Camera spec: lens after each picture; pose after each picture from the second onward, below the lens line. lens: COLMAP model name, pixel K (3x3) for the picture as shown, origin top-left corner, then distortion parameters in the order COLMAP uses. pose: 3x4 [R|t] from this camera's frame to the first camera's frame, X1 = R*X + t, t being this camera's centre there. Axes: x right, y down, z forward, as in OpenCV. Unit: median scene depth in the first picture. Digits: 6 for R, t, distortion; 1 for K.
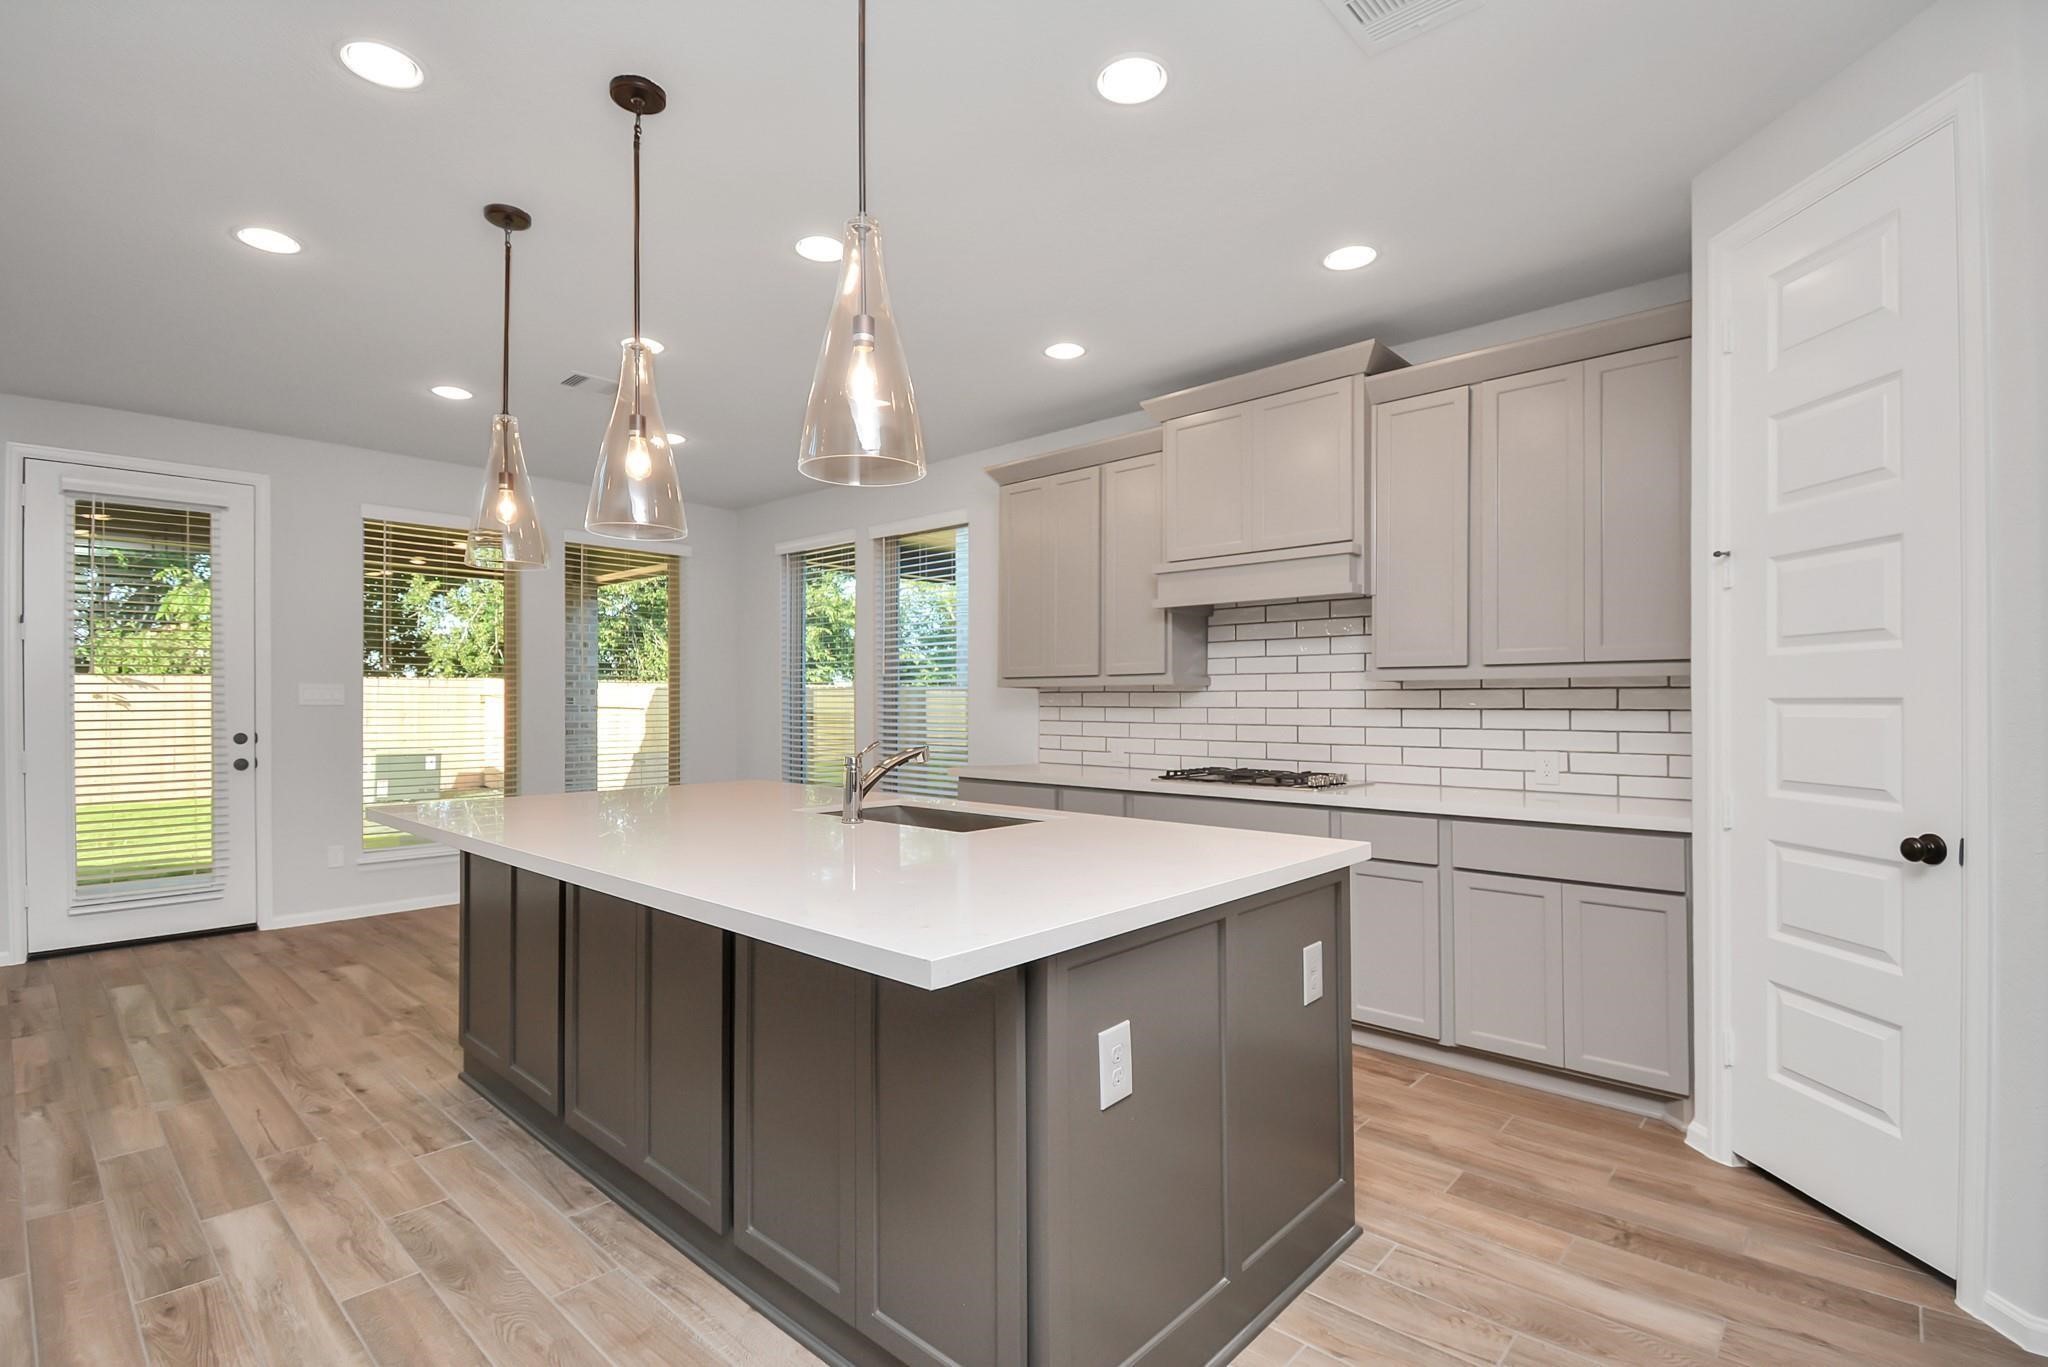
lens RADIAL K [[900.5, 0, 1040.0], [0, 900.5, 692.3], [0, 0, 1]] dist [0.015448, -0.015258]
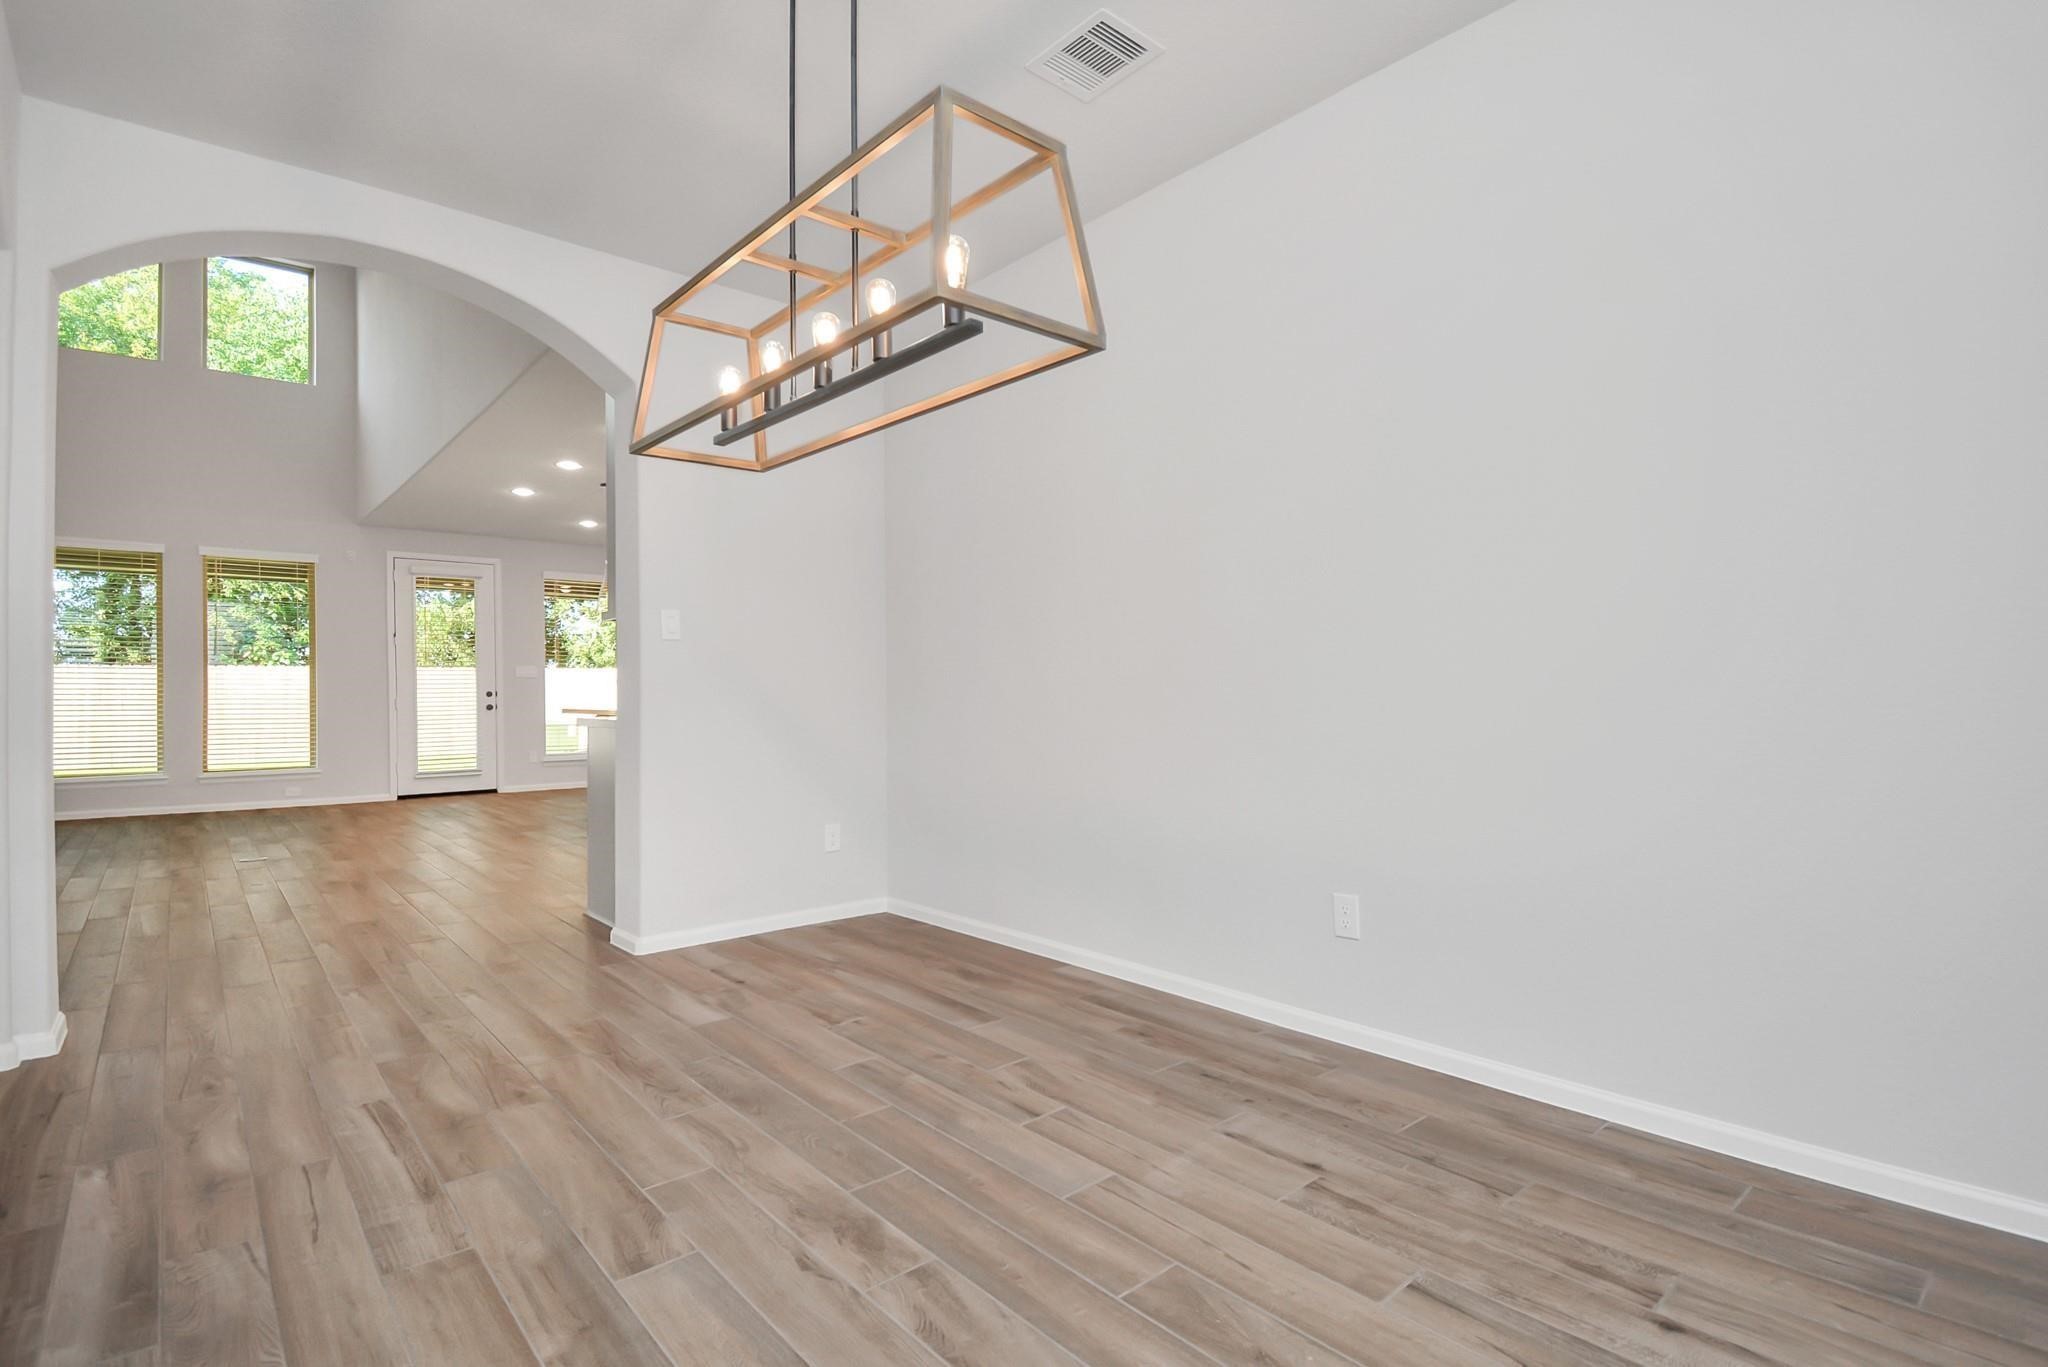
lens RADIAL K [[909.3, 0, 1039.6], [0, 909.3, 686.5], [0, 0, 1]] dist [-0.009828, -0.000654]
pose [[0.993846, -0.008182, -0.110467, 0.390786], [0.008673, 0.999955, 0.003963, 0.027272], [0.110429, -0.004897, 0.993872, -0.616684]]
